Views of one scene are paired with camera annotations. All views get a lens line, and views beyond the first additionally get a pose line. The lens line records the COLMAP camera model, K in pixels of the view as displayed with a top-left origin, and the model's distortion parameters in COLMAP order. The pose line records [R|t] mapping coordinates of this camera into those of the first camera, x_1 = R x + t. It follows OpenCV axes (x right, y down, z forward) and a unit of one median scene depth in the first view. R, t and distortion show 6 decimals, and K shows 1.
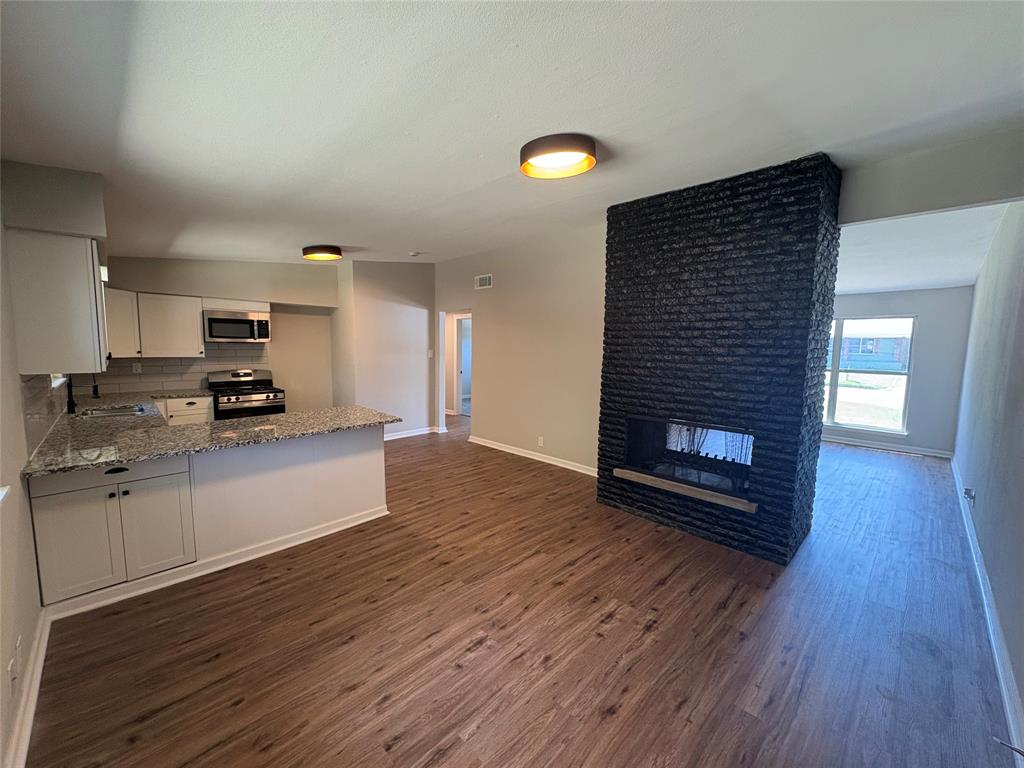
lens RADIAL K [[408.1, 0, 512.0], [0, 408.1, 384.0], [0, 0, 1]] dist [0.000665, 0.000218]
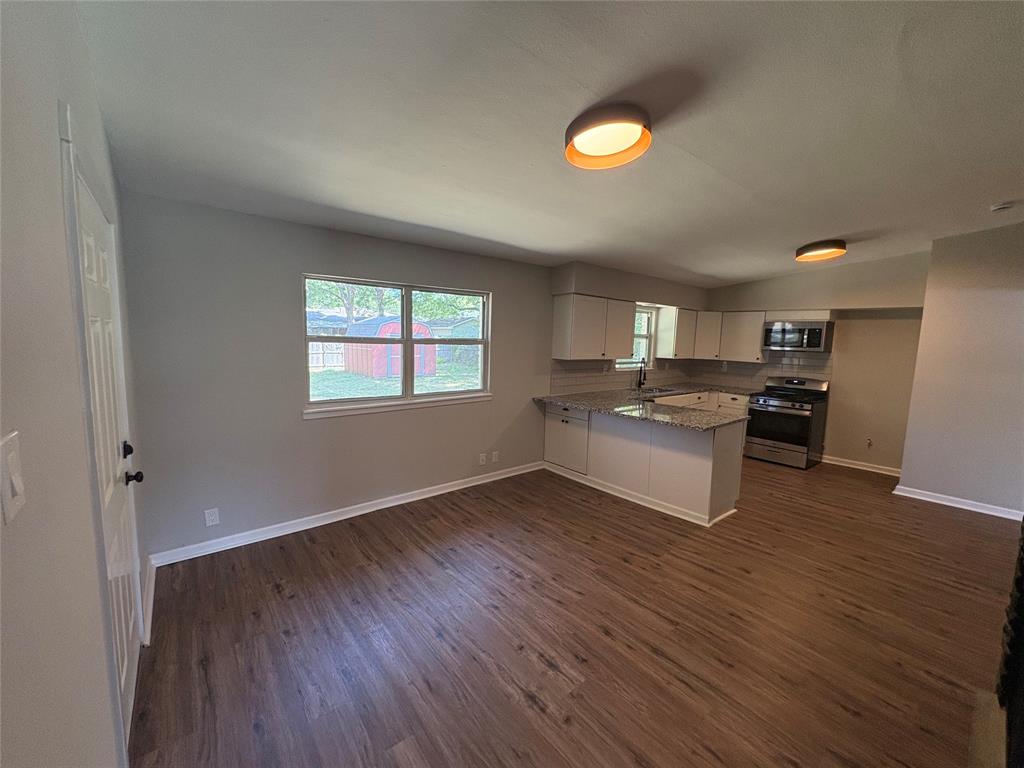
lens RADIAL K [[408.1, 0, 512.0], [0, 408.1, 384.0], [0, 0, 1]] dist [0.000665, 0.000218]
pose [[-0.094158, 0.094621, -0.991051, 0.779431], [-0.126763, 0.986231, 0.106204, -0.067696], [0.987454, 0.135628, -0.080867, 0.682497]]
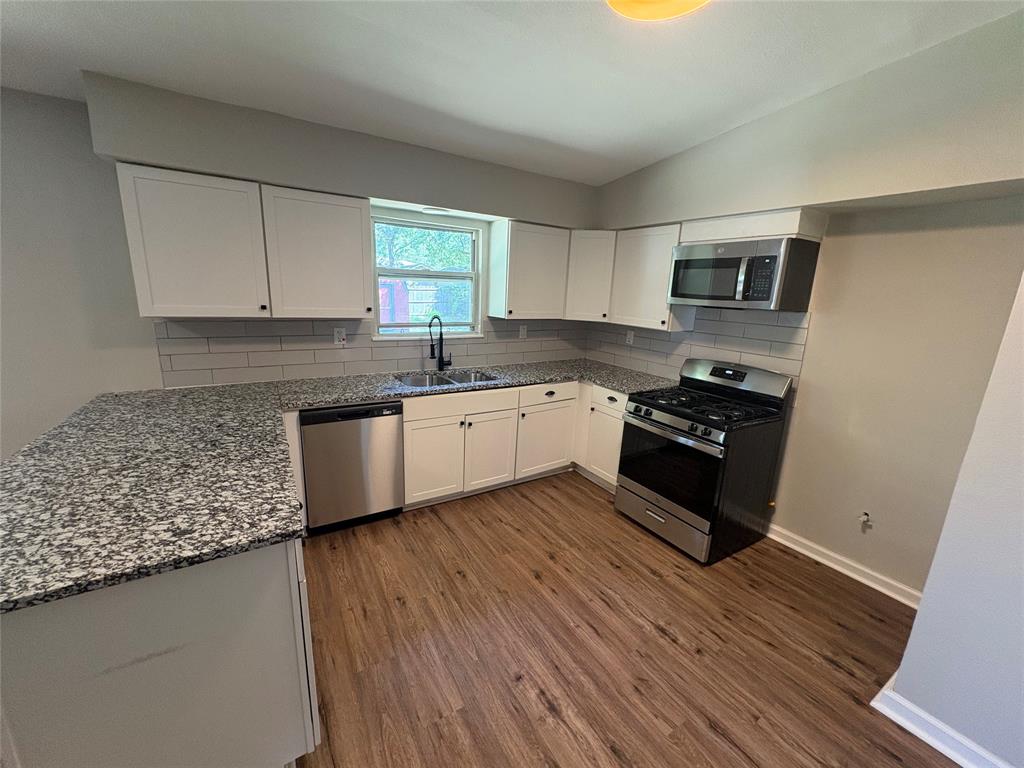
lens RADIAL K [[408.1, 0, 512.0], [0, 408.1, 384.0], [0, 0, 1]] dist [0.000665, 0.000218]
pose [[-0.225700, 0.197688, -0.953928, -0.220023], [-0.138890, 0.962662, 0.232359, -0.163055], [0.964245, 0.184935, -0.189816, 1.526325]]
